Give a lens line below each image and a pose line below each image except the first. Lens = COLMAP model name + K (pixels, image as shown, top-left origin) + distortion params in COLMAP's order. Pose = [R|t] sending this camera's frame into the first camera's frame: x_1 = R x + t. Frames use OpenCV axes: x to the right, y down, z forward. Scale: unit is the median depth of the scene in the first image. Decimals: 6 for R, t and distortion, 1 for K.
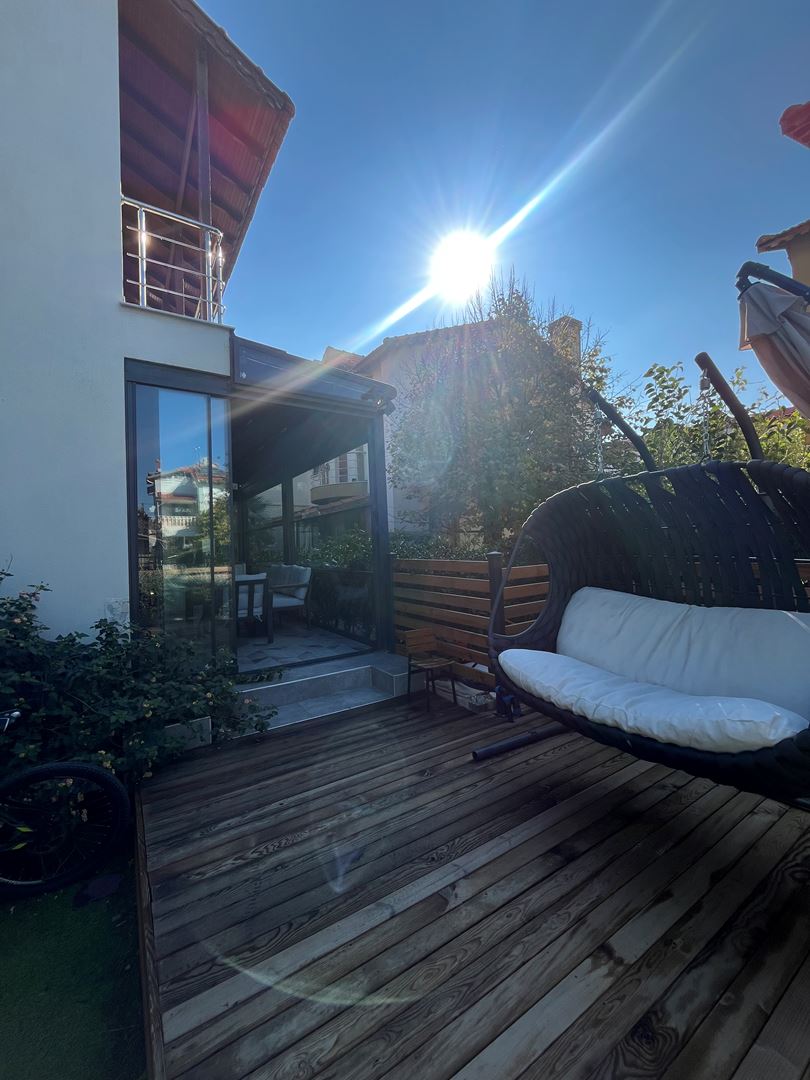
lens RADIAL K [[436.6, 0, 409.6], [0, 436.6, 535.8], [0, 0, 1]] dist [0.002944, -0.000855]
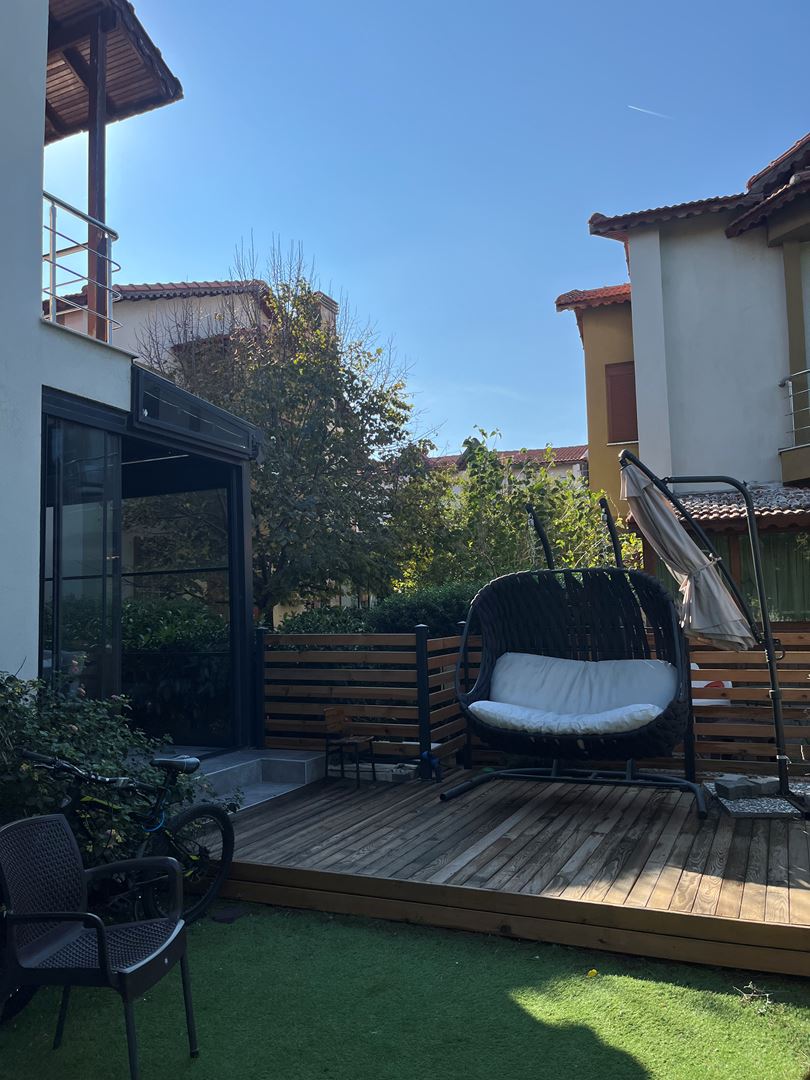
lens RADIAL K [[815.3, 0, 403.6], [0, 815.3, 542.4], [0, 0, 1]] dist [0.042084, -0.008210]
pose [[0.846665, 0.060052, 0.528728, -1.438913], [-0.017692, 0.996239, -0.084819, 0.009259], [-0.531833, 0.062459, 0.844543, -1.067025]]
